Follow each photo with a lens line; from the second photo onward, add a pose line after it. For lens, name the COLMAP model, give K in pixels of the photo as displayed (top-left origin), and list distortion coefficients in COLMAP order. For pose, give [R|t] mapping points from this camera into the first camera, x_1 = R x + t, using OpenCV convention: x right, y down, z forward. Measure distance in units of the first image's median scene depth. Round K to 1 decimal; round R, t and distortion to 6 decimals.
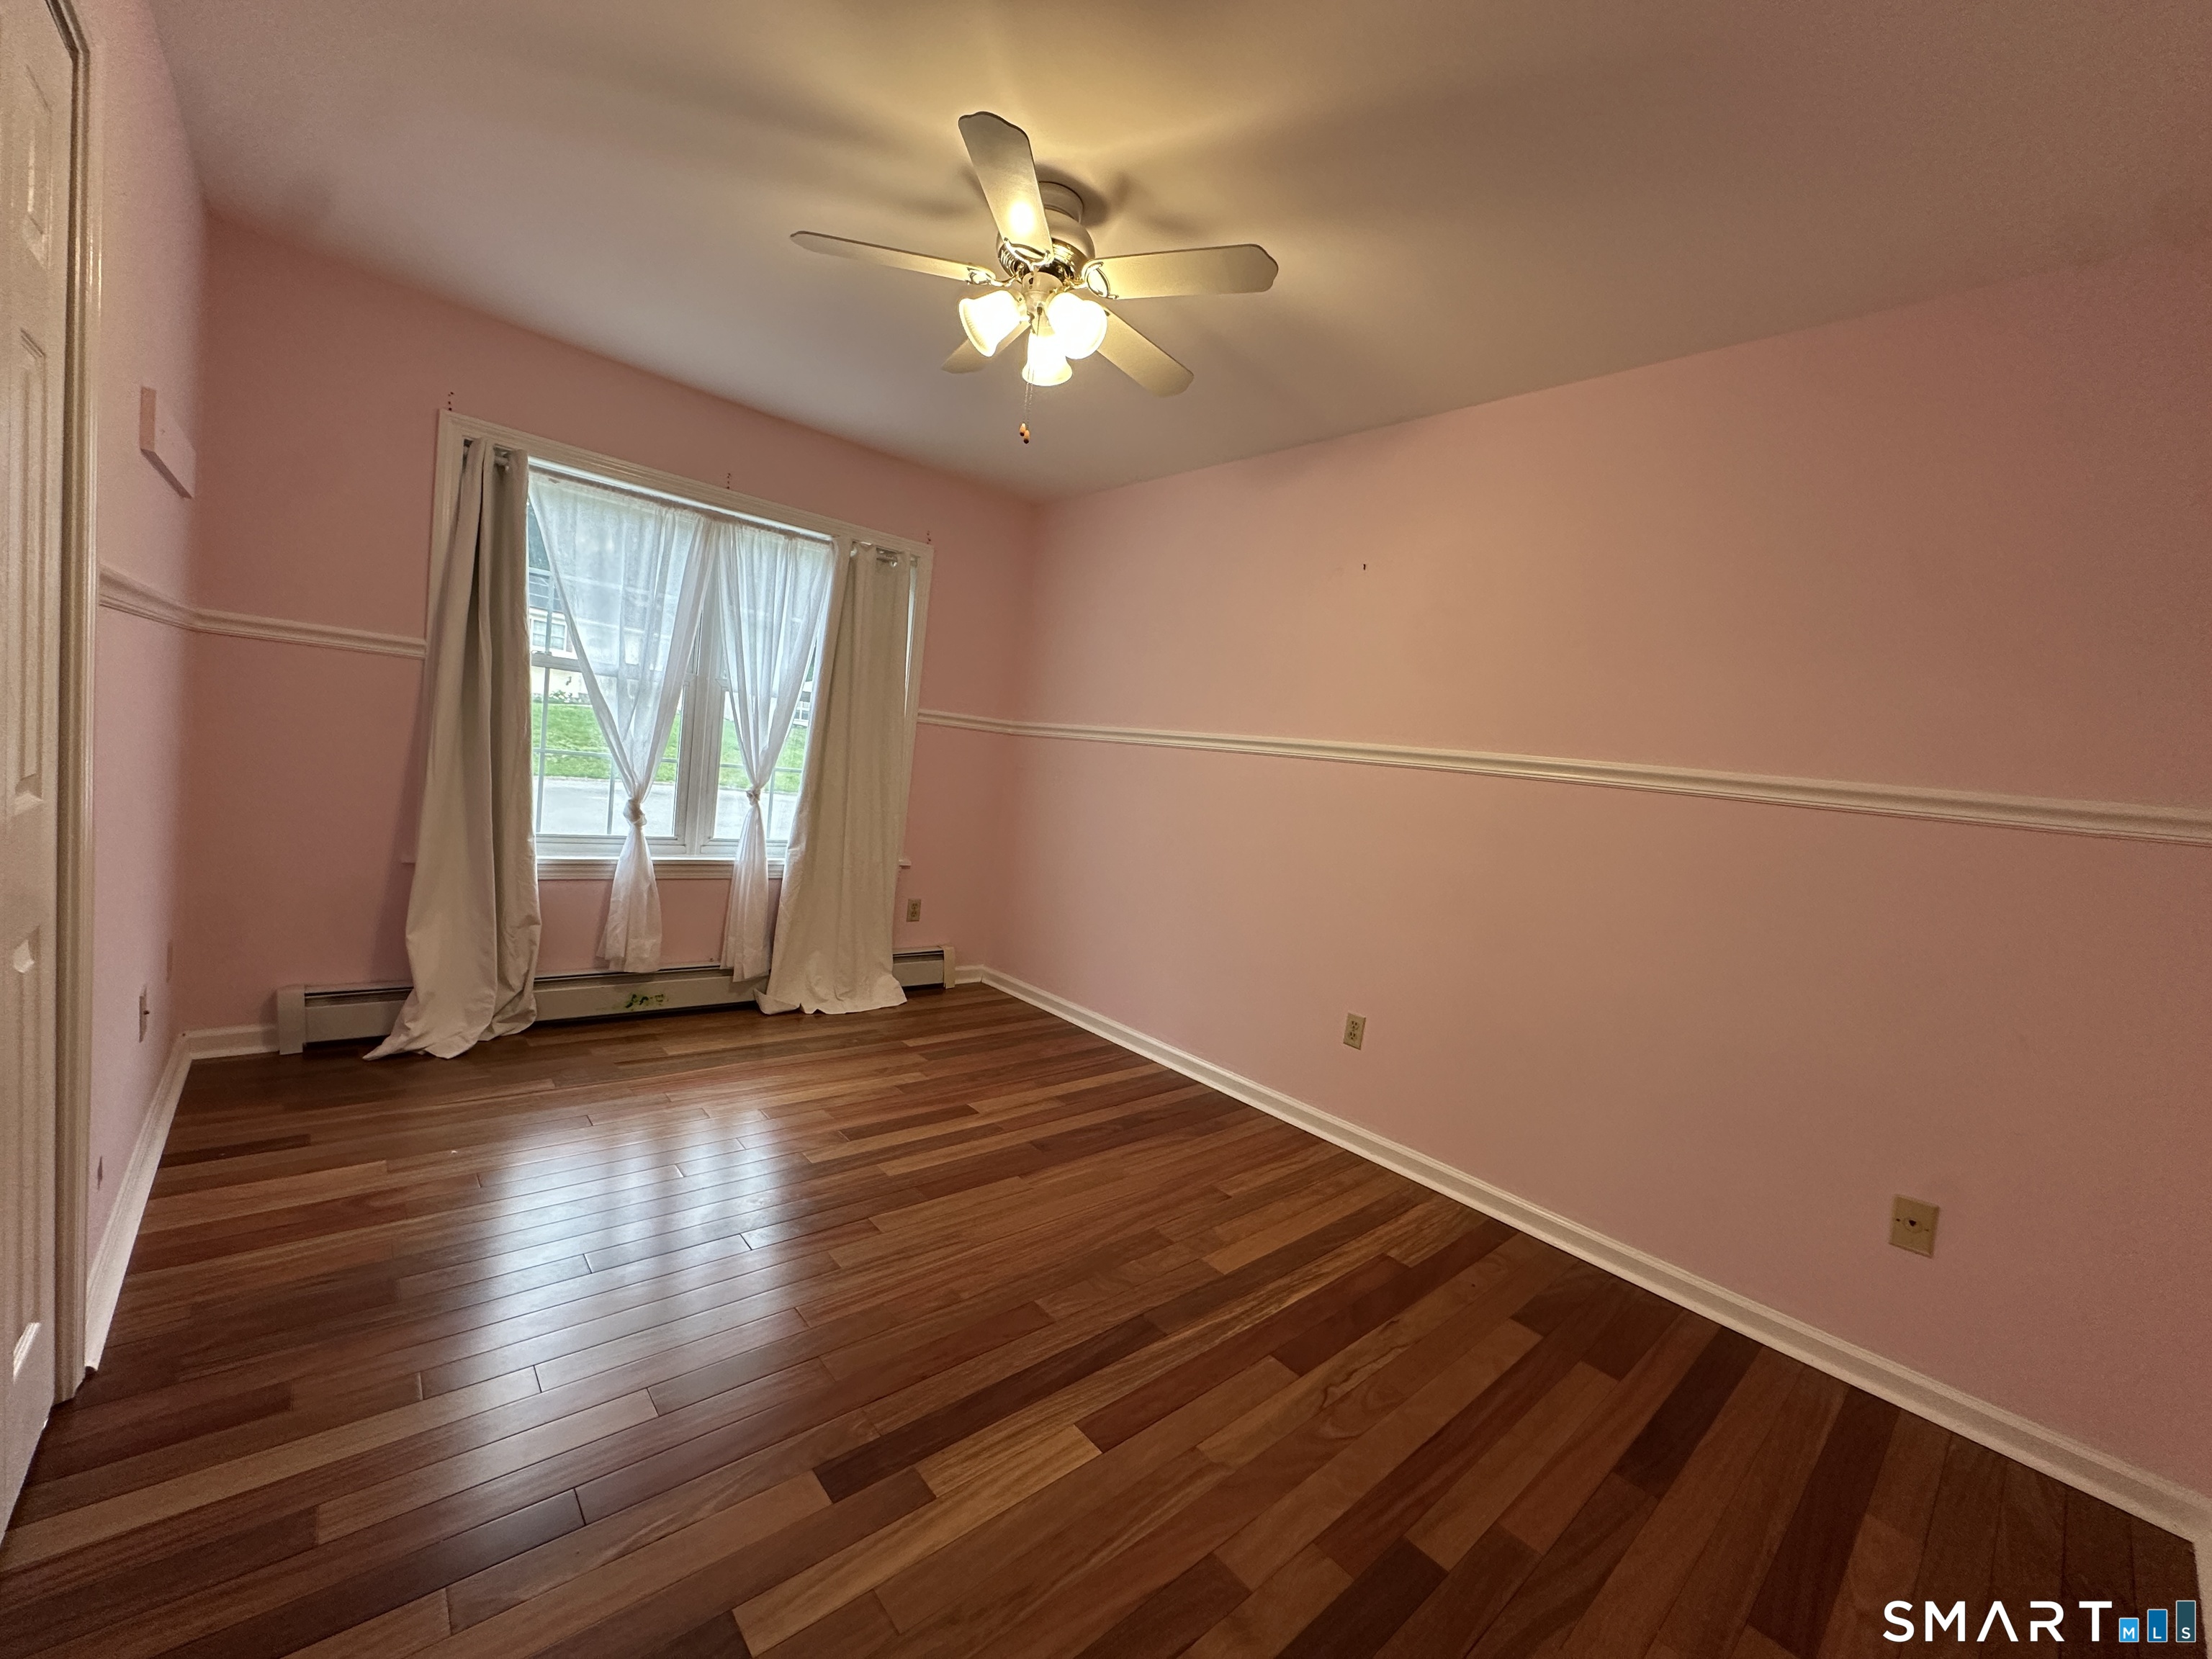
lens RADIAL K [[879.6, 0, 1106.1], [0, 879.6, 834.7], [0, 0, 1]] dist [-0.010627, -0.000073]
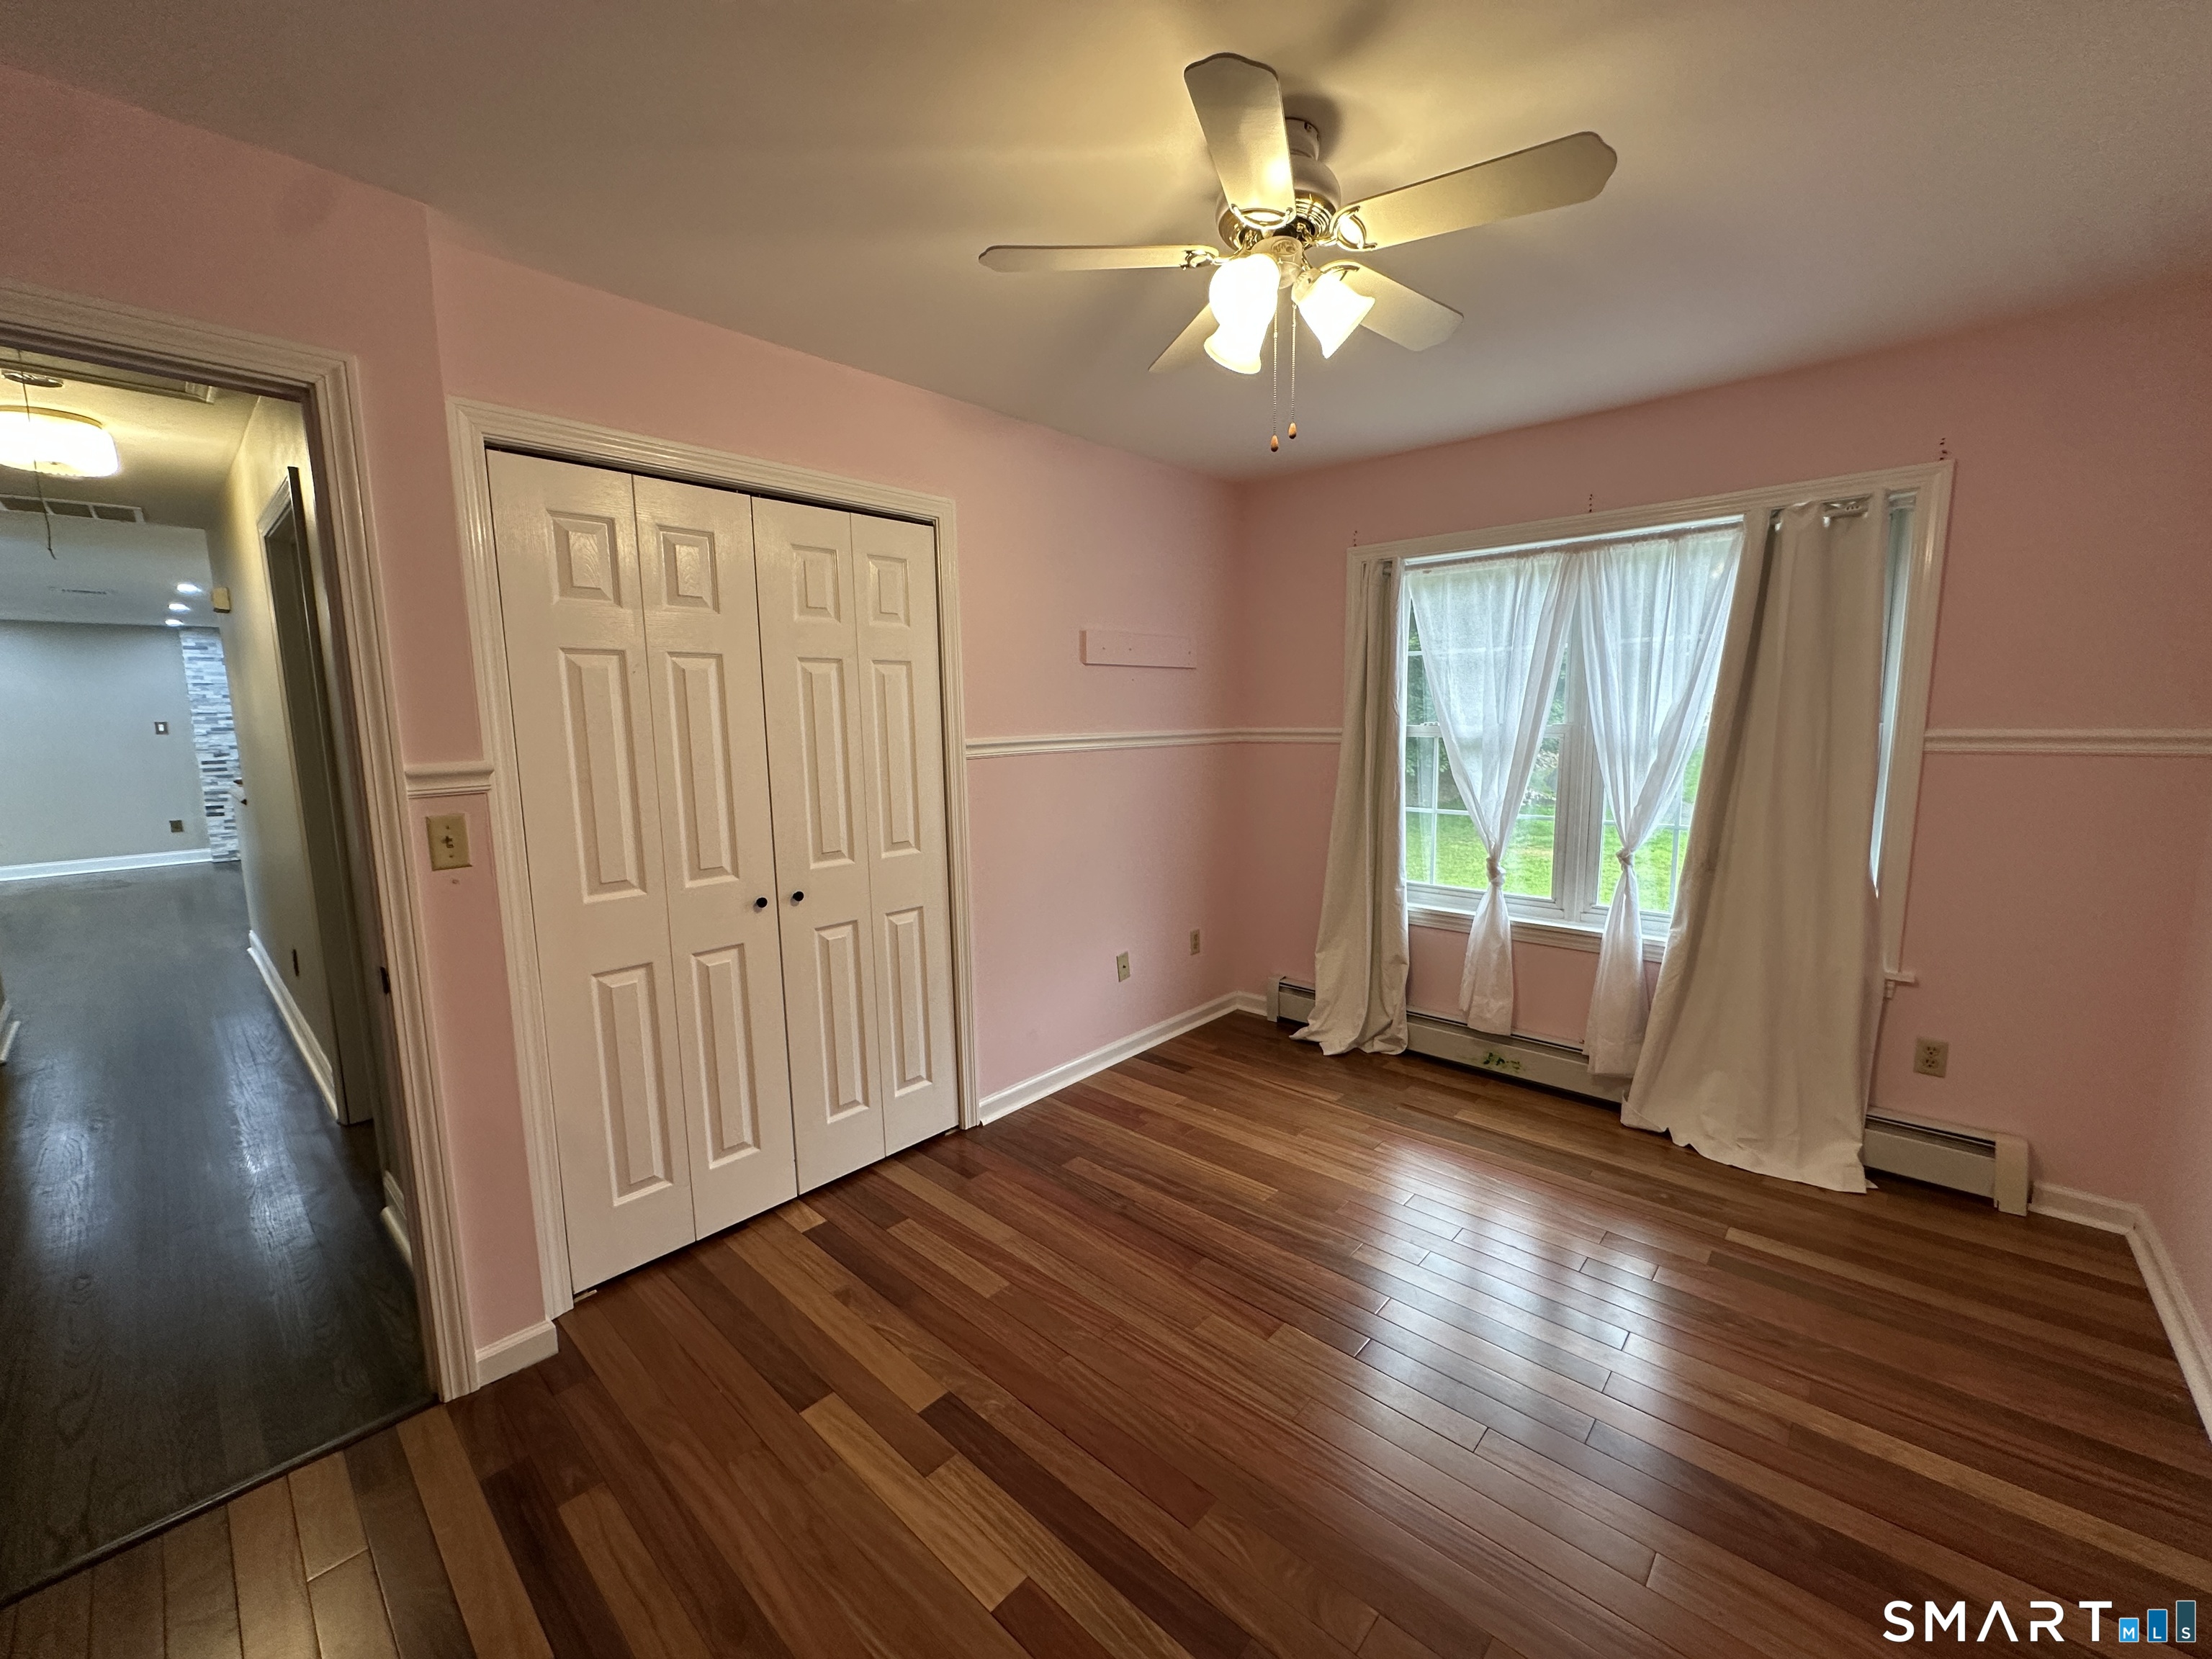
lens RADIAL K [[879.6, 0, 1106.1], [0, 879.6, 834.7], [0, 0, 1]] dist [-0.010627, -0.000073]
pose [[0.104733, 0.019647, -0.994306, 0.410355], [-0.064019, 0.997864, 0.012974, -0.051201], [0.992438, 0.062296, 0.105767, 0.452251]]
